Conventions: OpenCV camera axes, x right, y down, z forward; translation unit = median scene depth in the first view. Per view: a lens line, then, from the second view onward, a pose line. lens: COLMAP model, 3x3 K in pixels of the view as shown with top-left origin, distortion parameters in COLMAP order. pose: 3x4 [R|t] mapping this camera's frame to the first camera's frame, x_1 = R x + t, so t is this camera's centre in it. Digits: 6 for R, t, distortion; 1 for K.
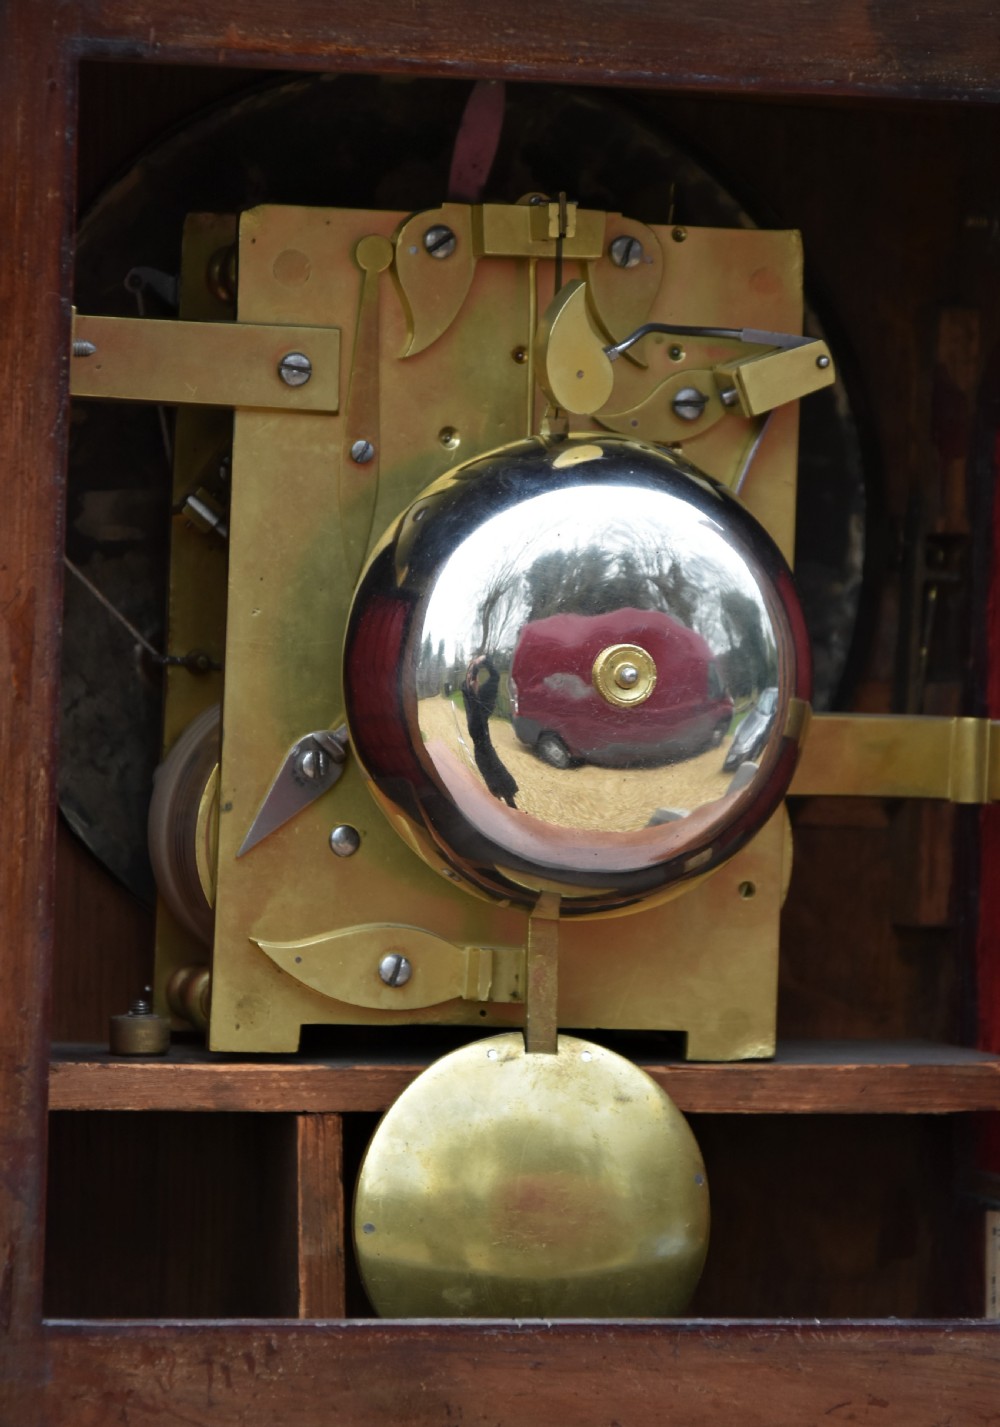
lens RADIAL K [[6902.2, 0, 496.8], [0, 6902.2, 723.4], [0, 0, 1]] dist [0.036891, 0.000000]
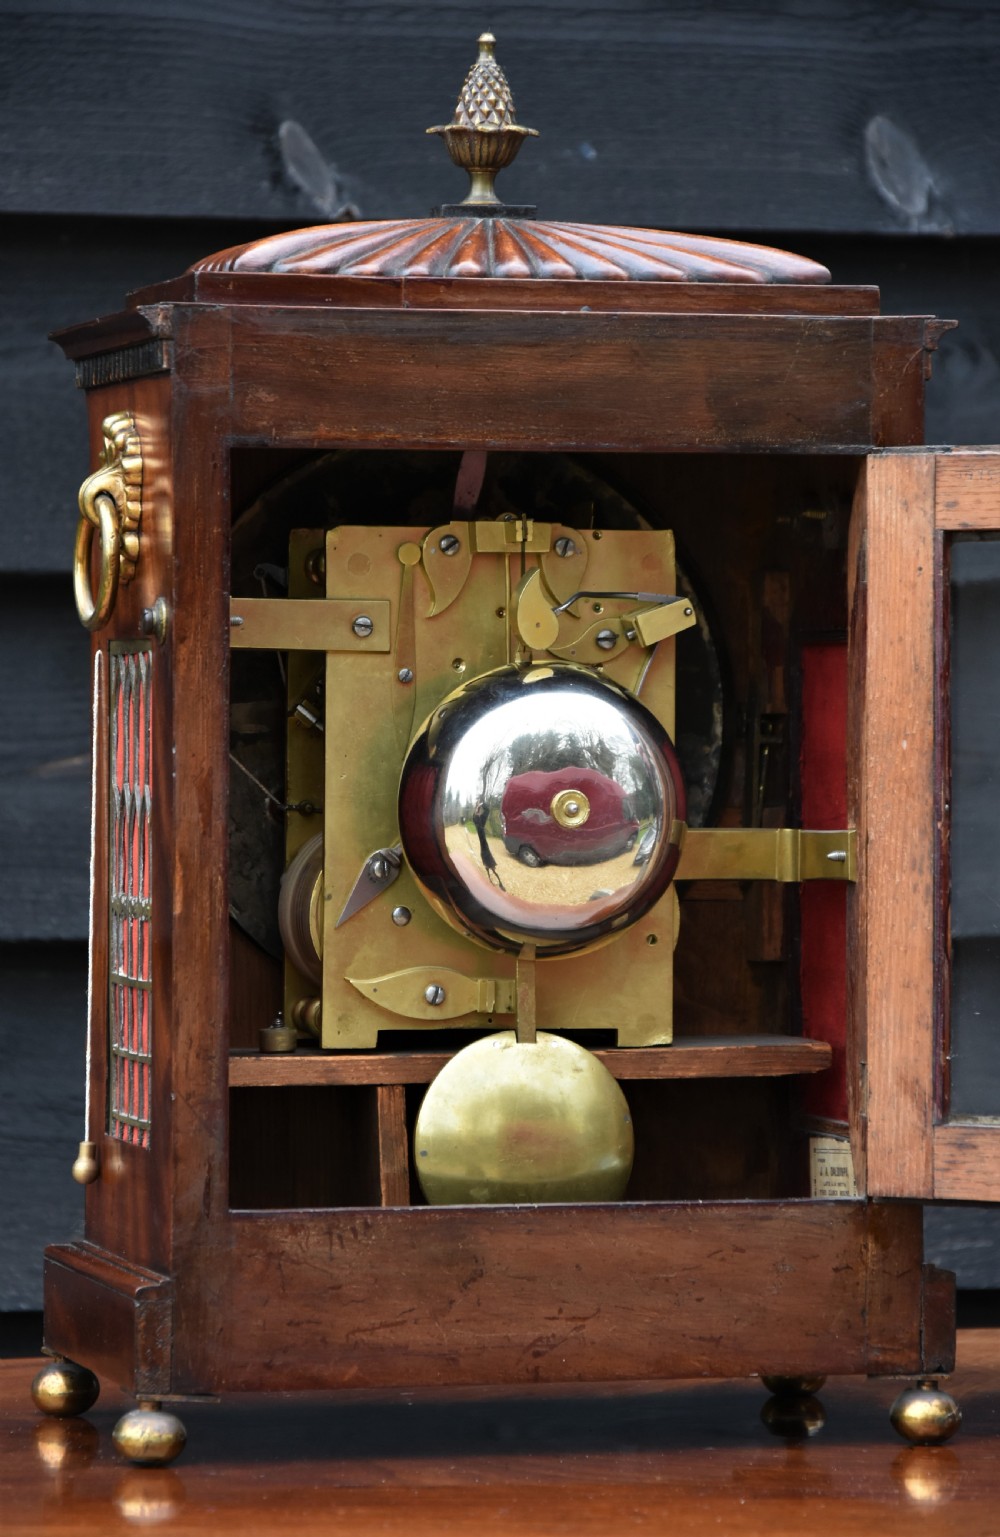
lens RADIAL K [[7176.2, 0, 515.1], [0, 7176.2, 765.3], [0, 0, 1]] dist [0.143385, 0.000000]
pose [[0.999571, -0.029167, 0.002843, 0.000841], [0.029197, 0.999510, -0.011242, 0.001410], [-0.002513, 0.011320, 0.999933, -0.686726]]
